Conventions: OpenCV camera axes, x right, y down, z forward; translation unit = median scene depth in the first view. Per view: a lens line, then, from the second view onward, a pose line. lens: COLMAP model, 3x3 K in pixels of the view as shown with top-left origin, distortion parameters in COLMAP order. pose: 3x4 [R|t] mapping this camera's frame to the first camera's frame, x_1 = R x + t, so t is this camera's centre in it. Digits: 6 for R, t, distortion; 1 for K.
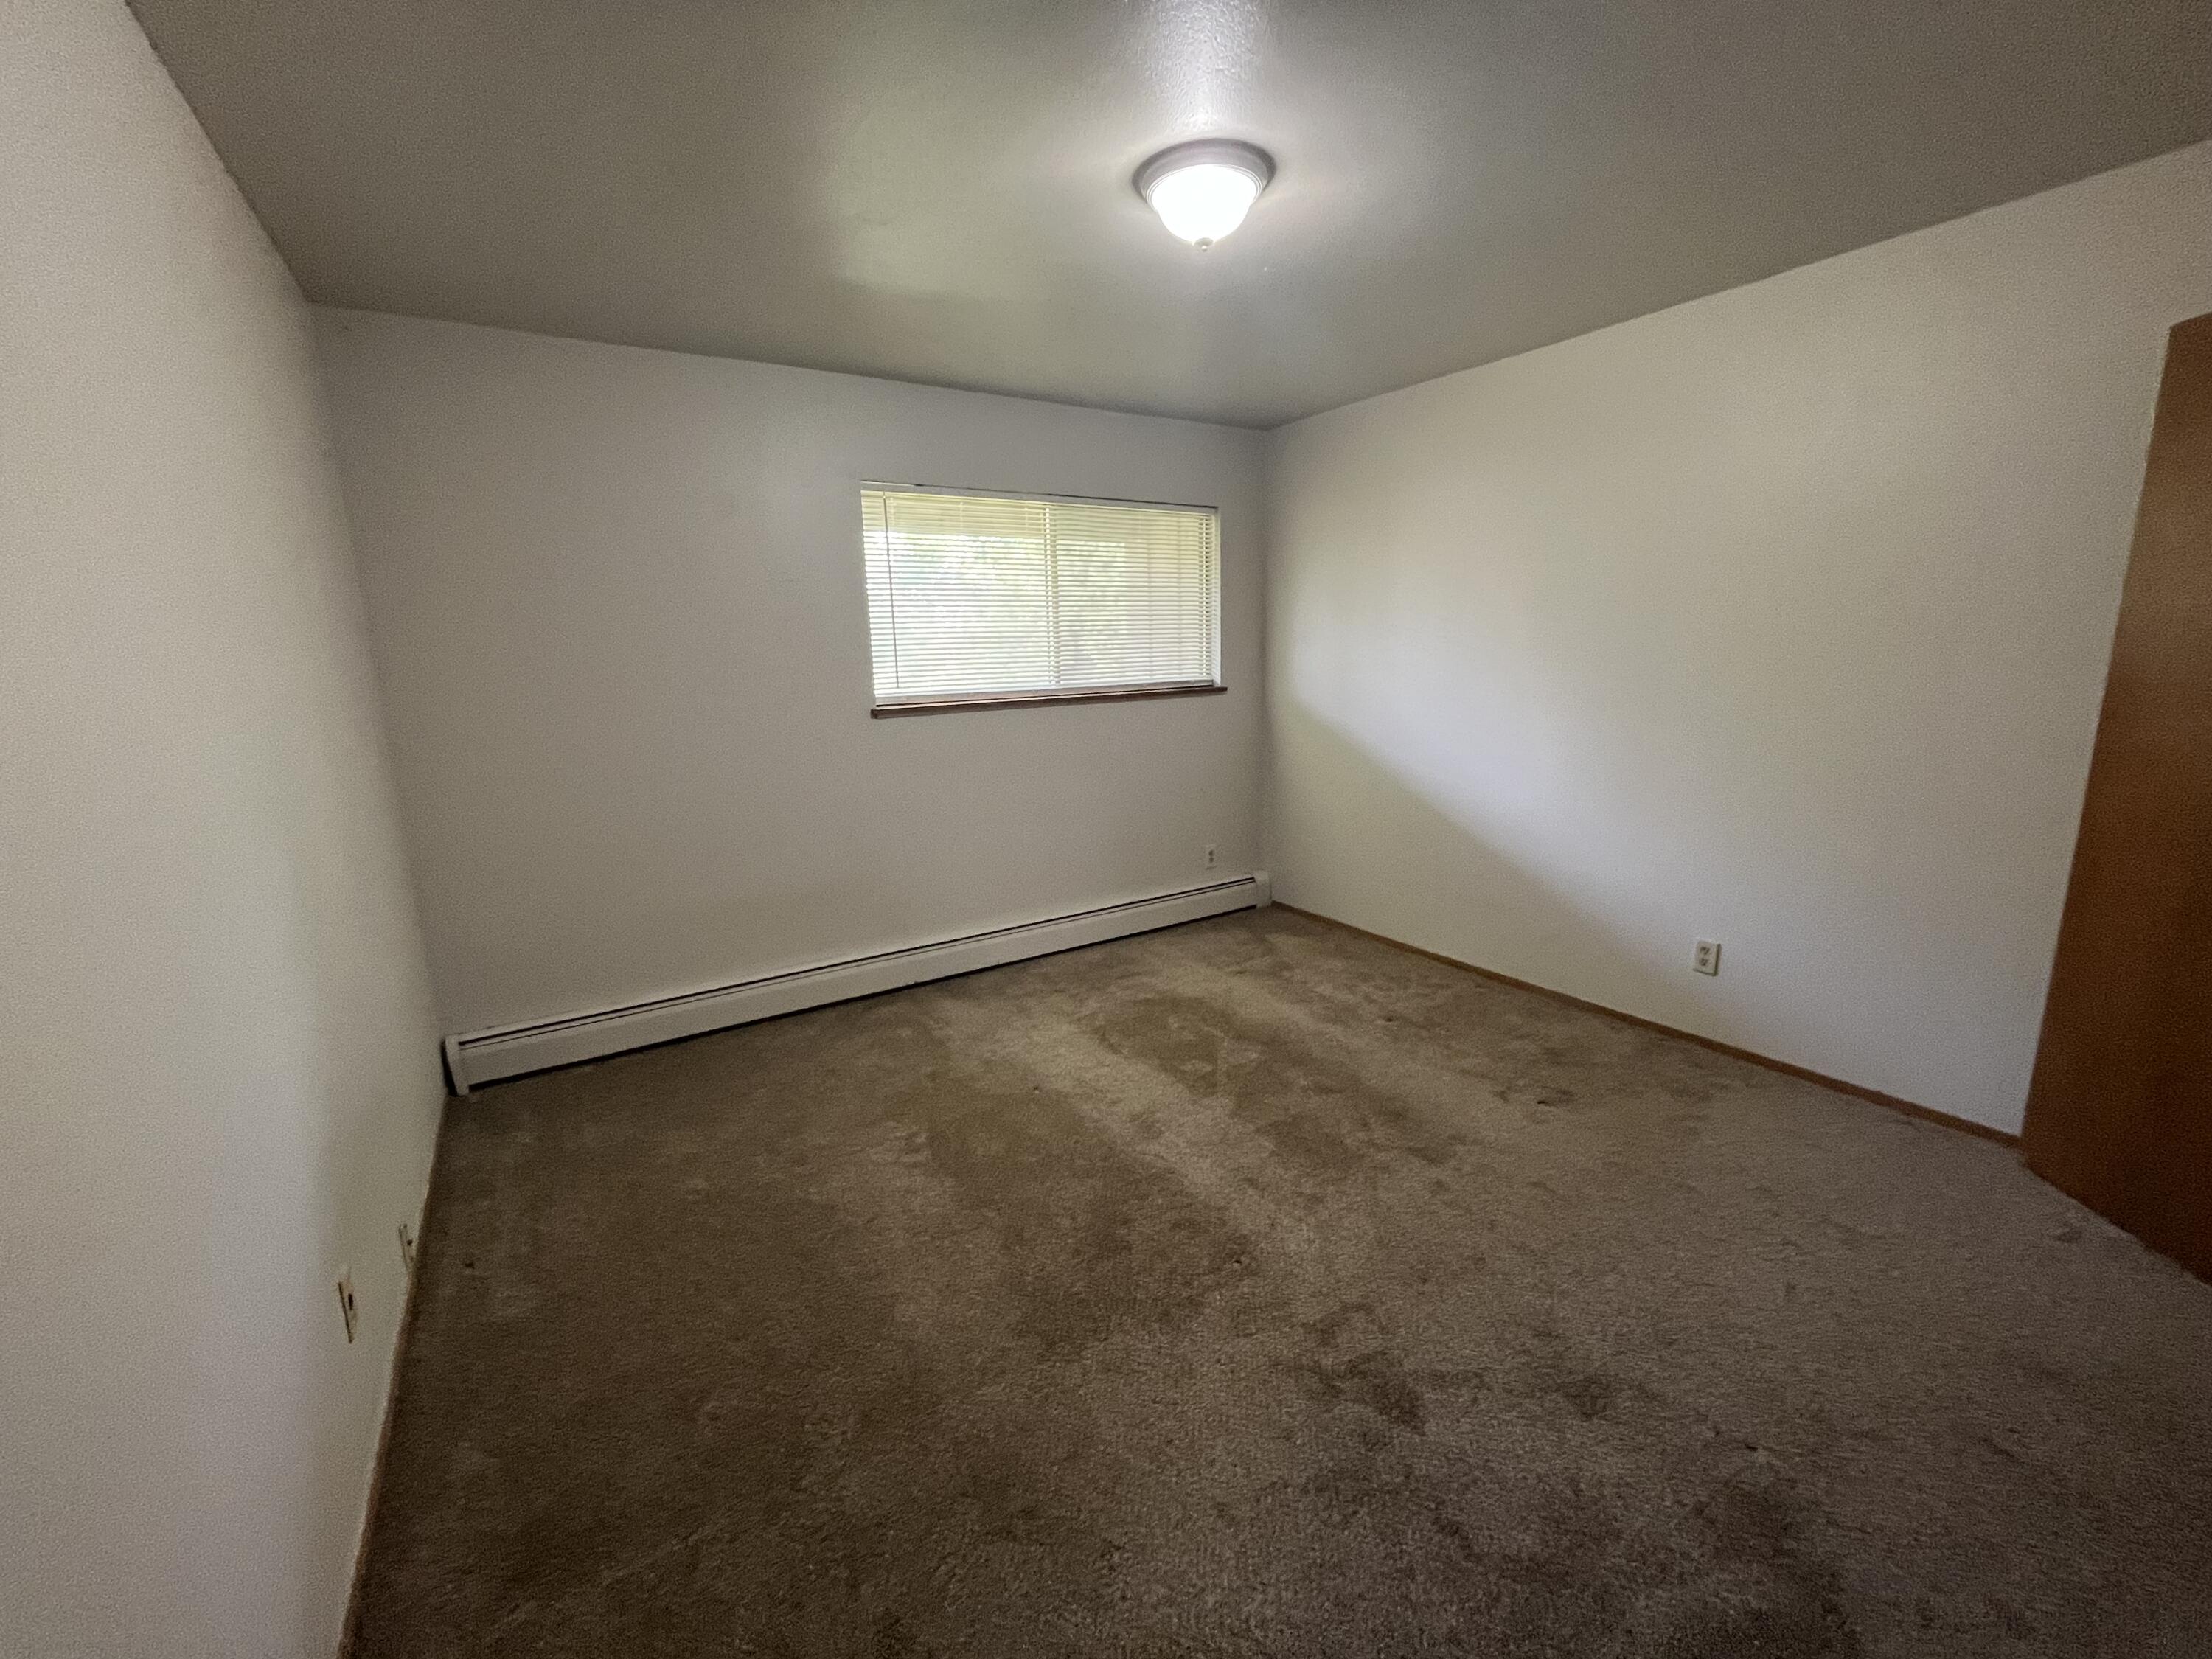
lens RADIAL K [[895.9, 0, 1109.5], [0, 895.9, 819.8], [0, 0, 1]] dist [0.001960, 0.000048]
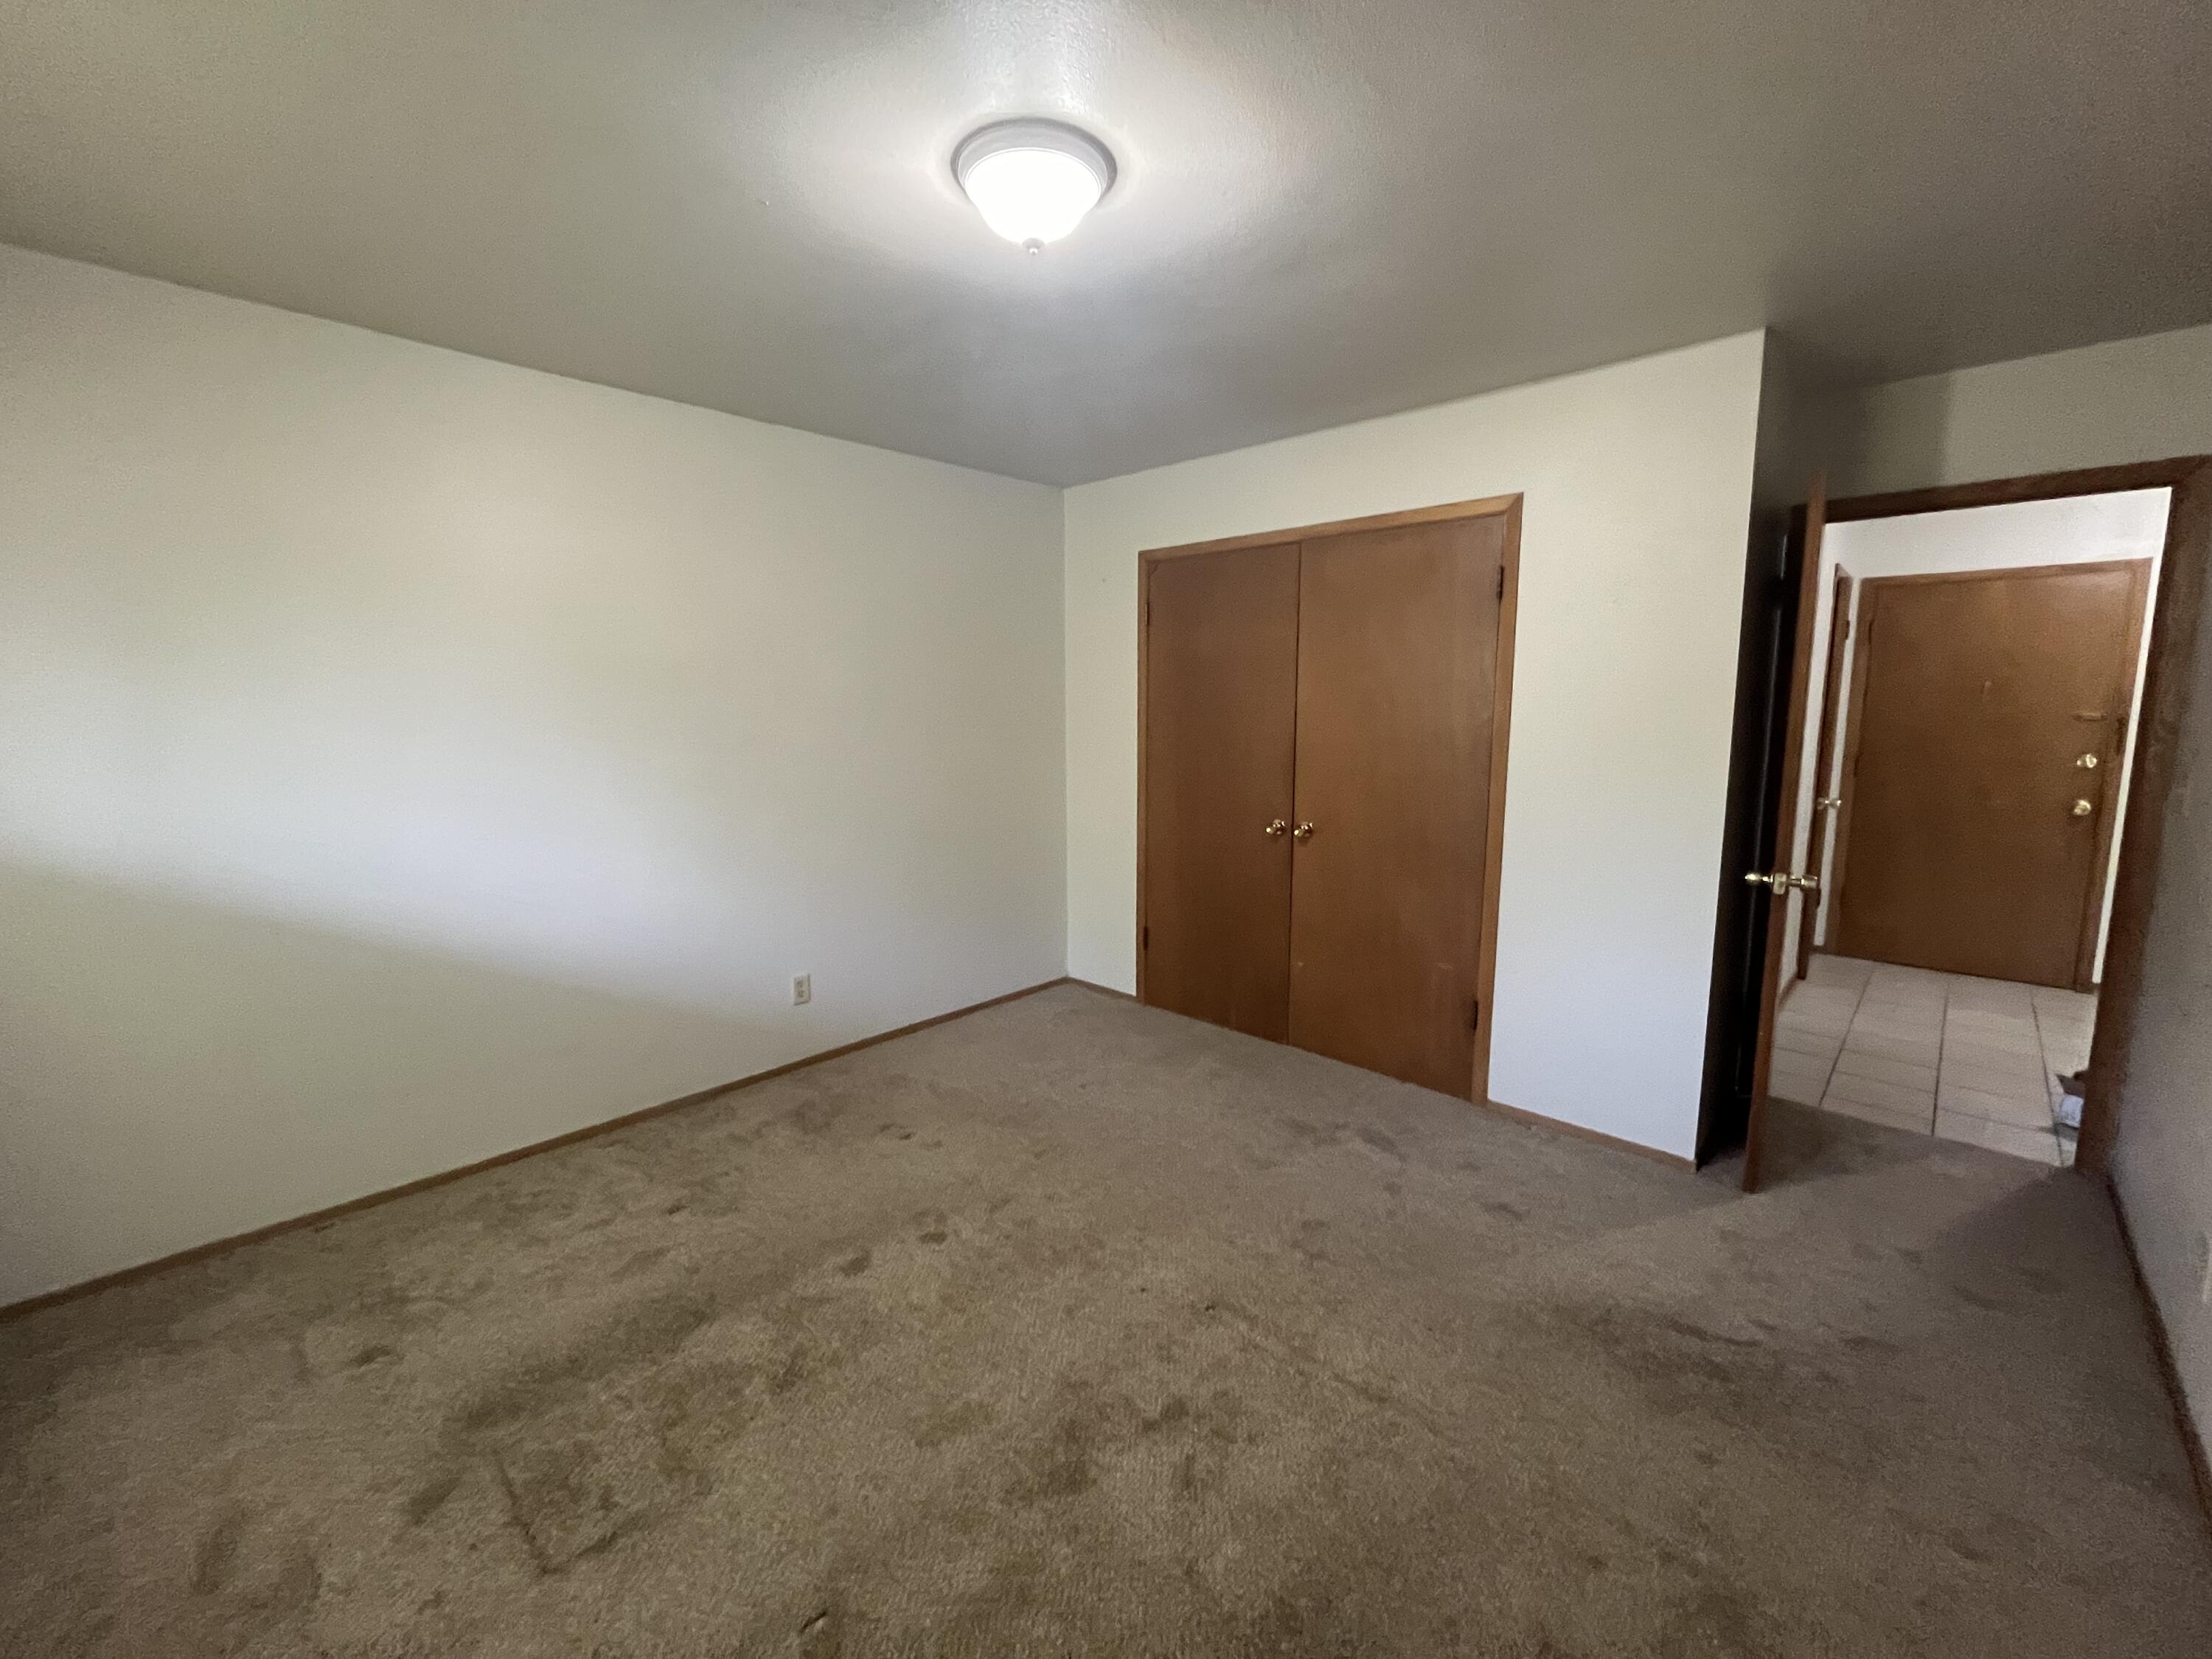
lens RADIAL K [[895.9, 0, 1109.5], [0, 895.9, 819.8], [0, 0, 1]] dist [0.001960, 0.000048]
pose [[-0.243499, -0.098491, 0.964887, -0.520764], [0.190077, 0.970694, 0.147051, -0.152109], [-0.951094, 0.219210, -0.217642, 0.825463]]
